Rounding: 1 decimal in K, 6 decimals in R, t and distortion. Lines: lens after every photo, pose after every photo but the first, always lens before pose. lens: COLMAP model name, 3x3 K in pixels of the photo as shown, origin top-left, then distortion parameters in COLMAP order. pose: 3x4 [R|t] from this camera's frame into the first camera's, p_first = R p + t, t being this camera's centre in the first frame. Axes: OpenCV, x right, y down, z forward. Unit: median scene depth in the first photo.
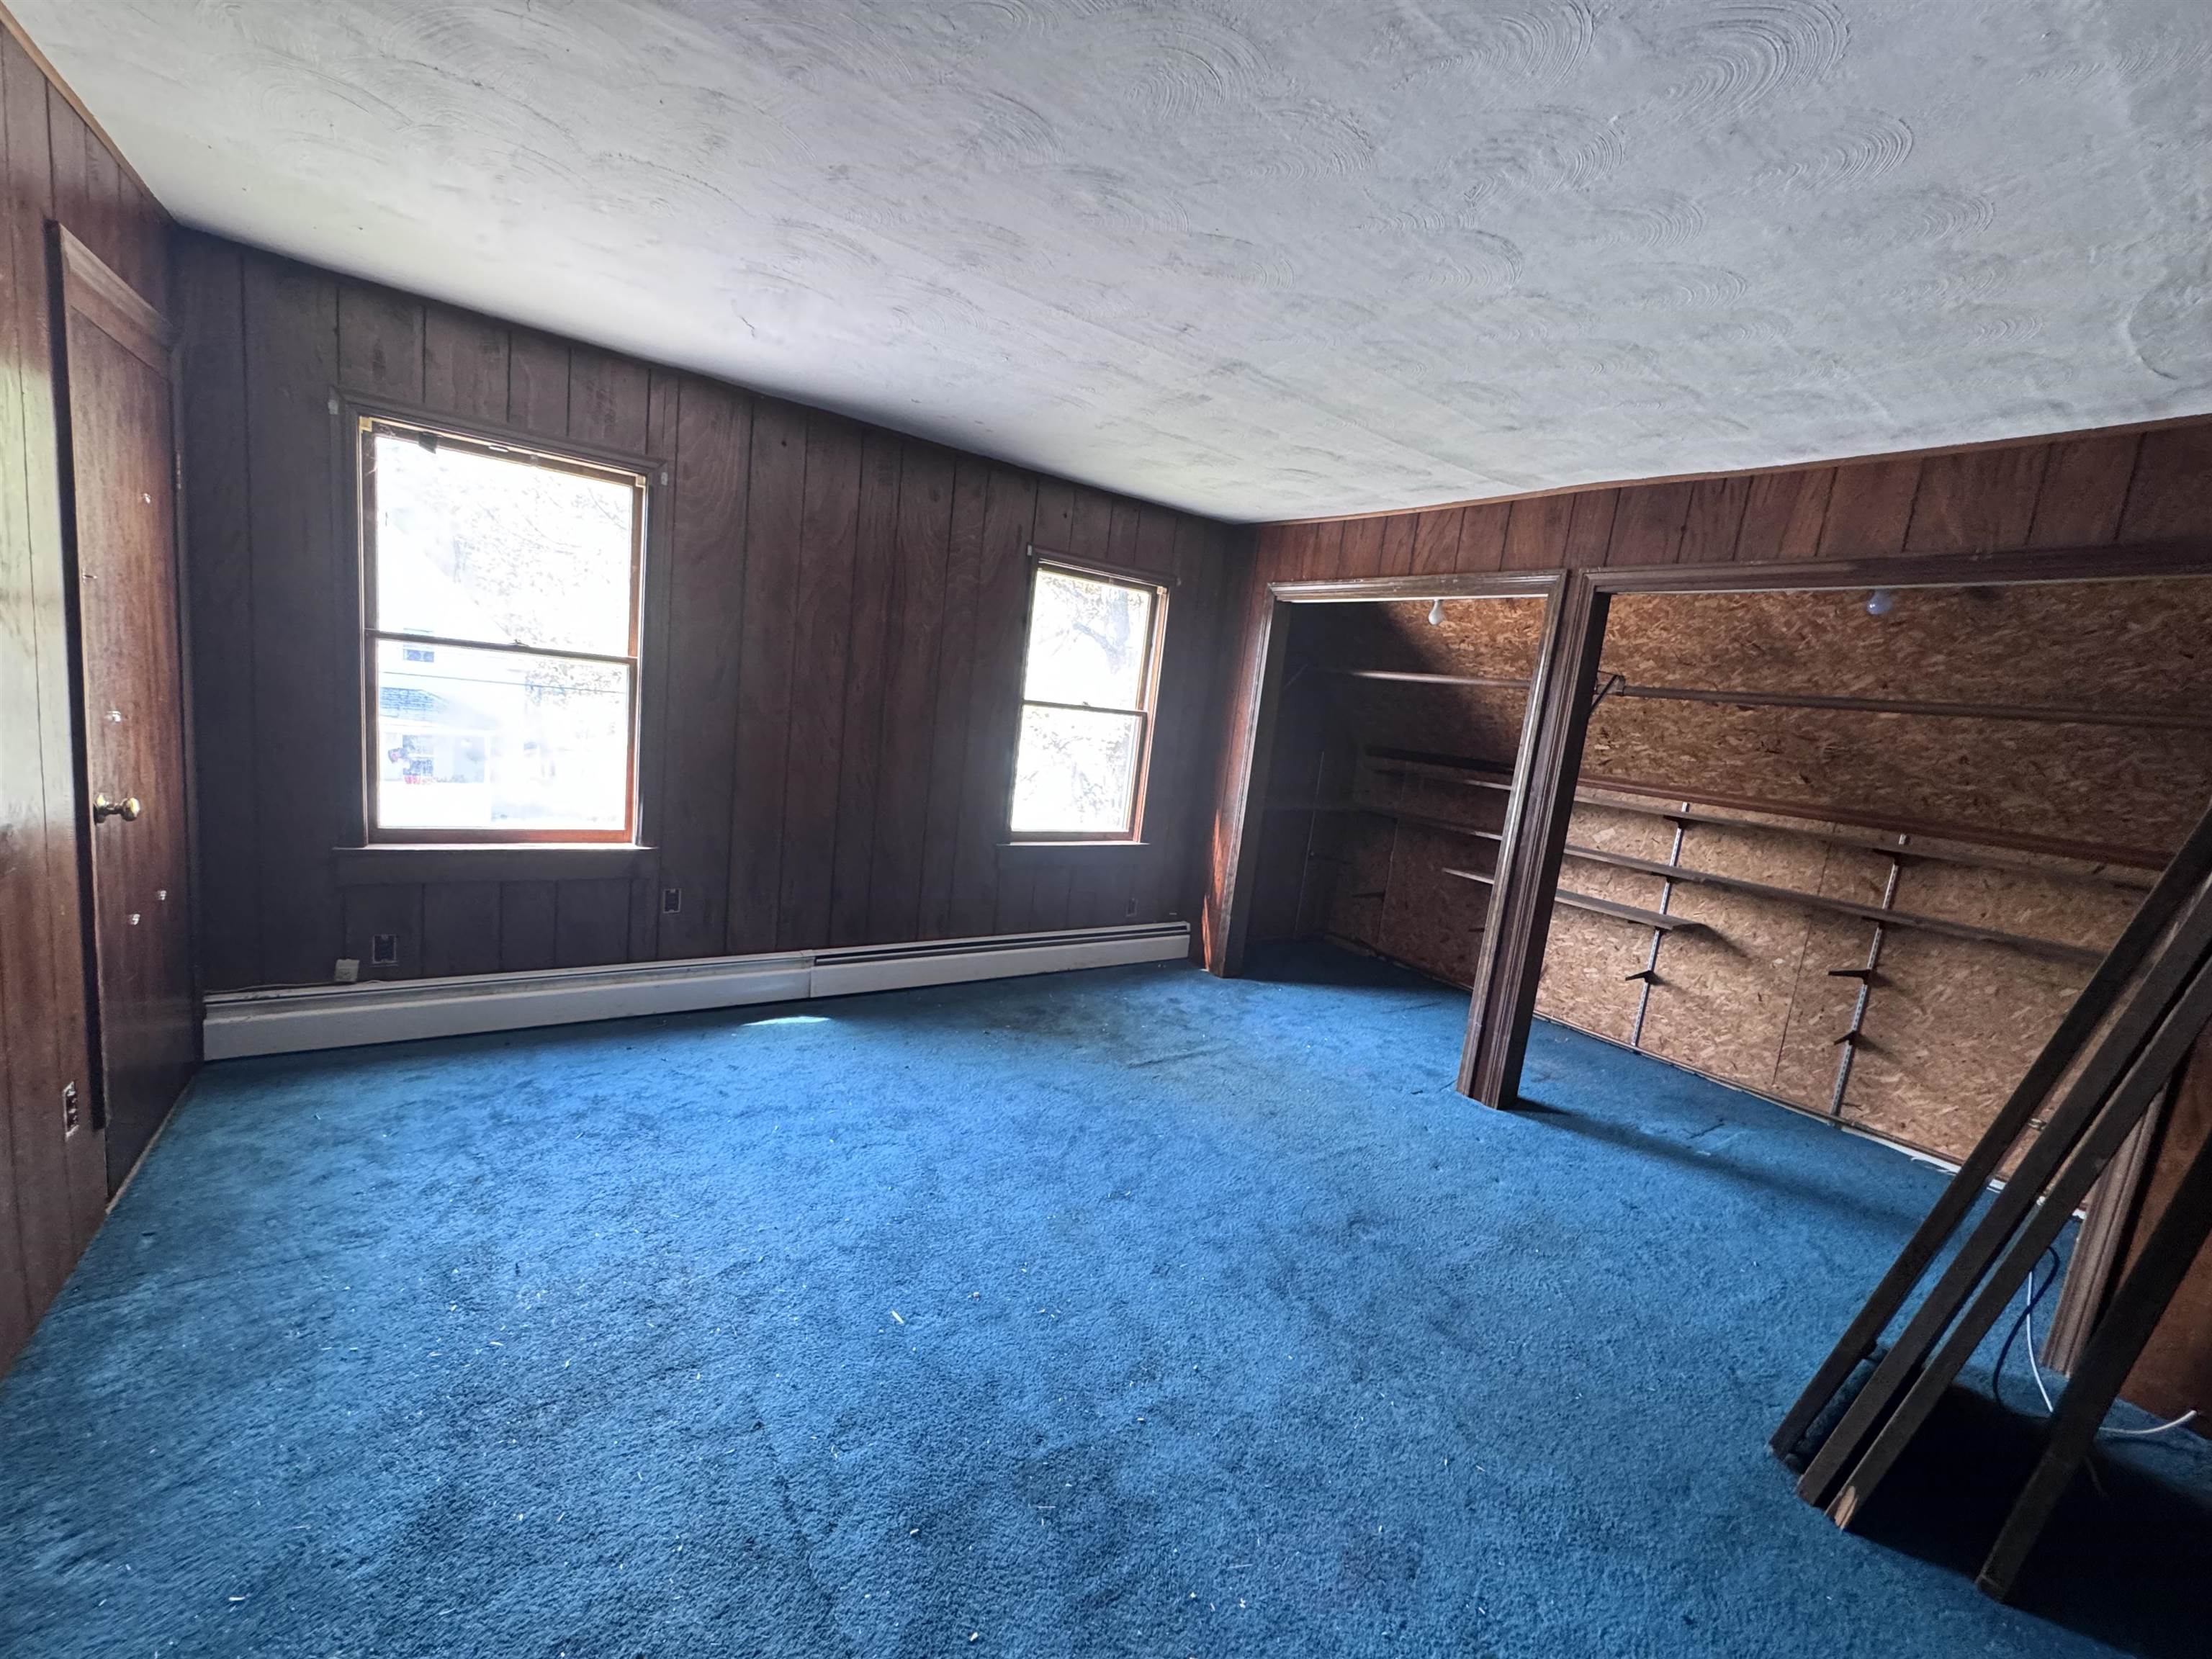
lens RADIAL K [[880.3, 0, 1107.7], [0, 880.3, 826.2], [0, 0, 1]] dist [-0.004373, 0.000637]
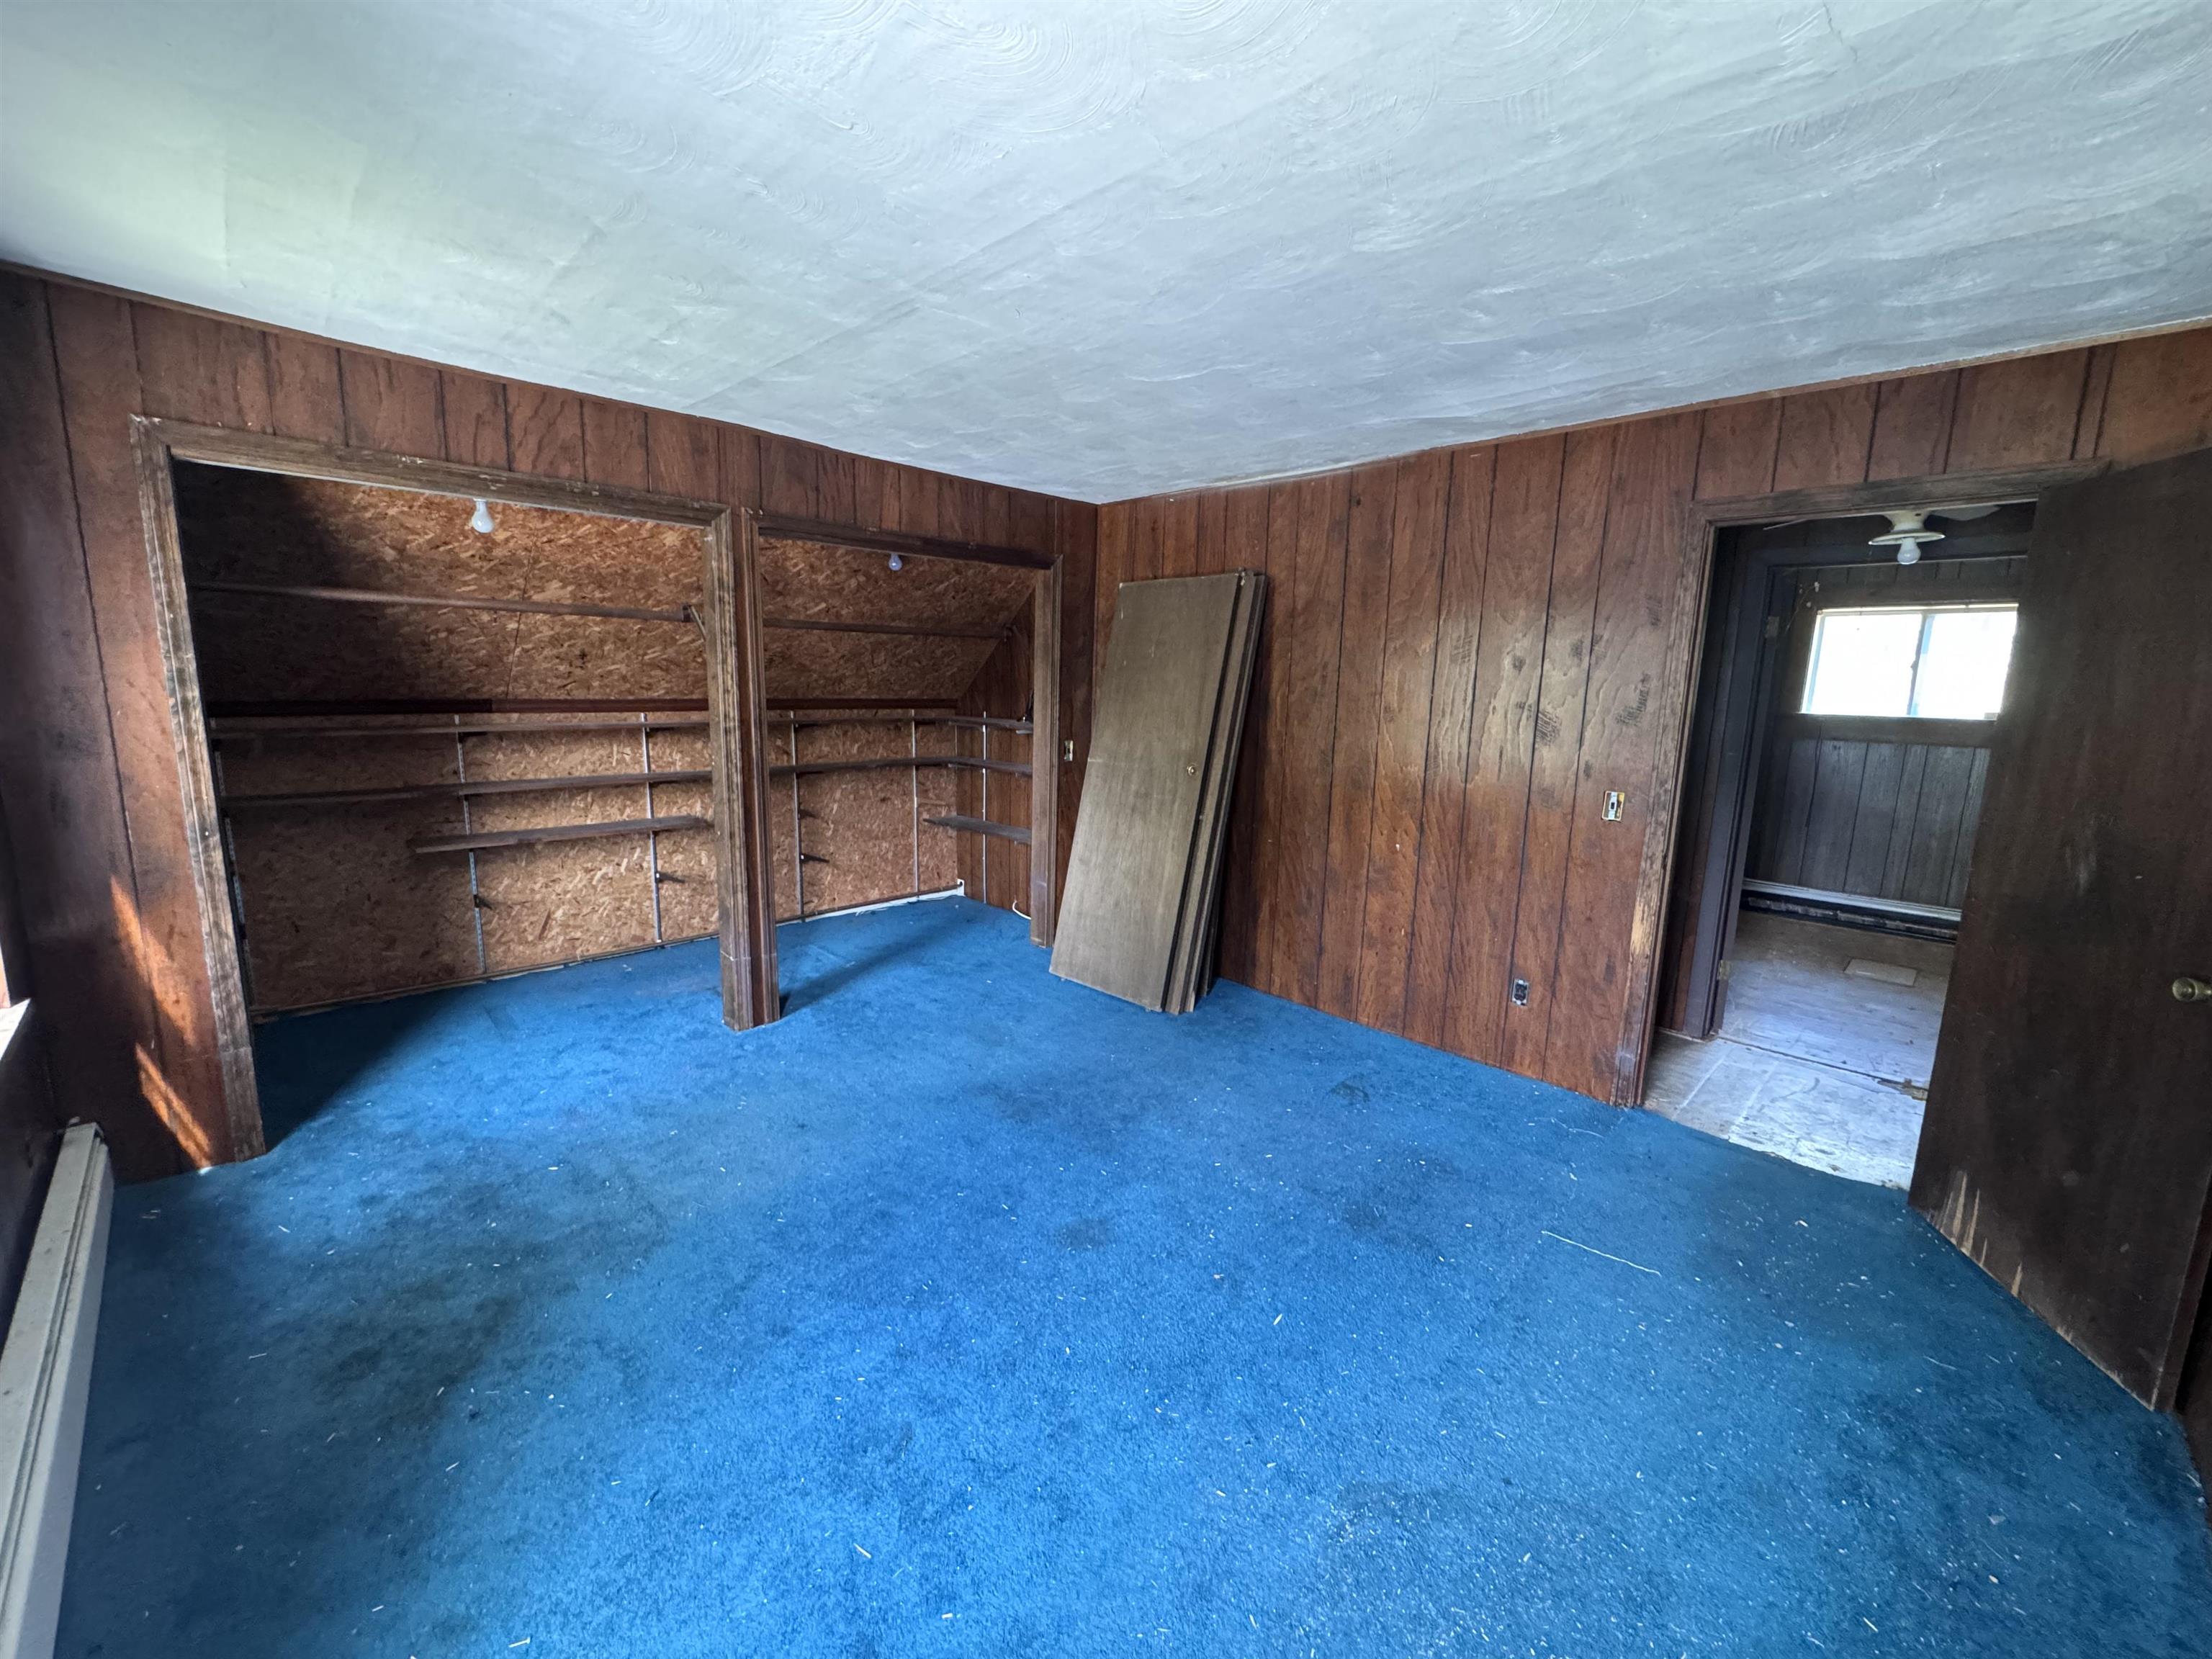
lens RADIAL K [[880.3, 0, 1110.1], [0, 880.3, 827.3], [0, 0, 1]] dist [-0.004373, 0.000637]
pose [[-0.173277, -0.277842, 0.944870, -0.515969], [0.104960, 0.948709, 0.298219, -0.160890], [-0.979264, 0.150848, -0.135227, 0.625520]]
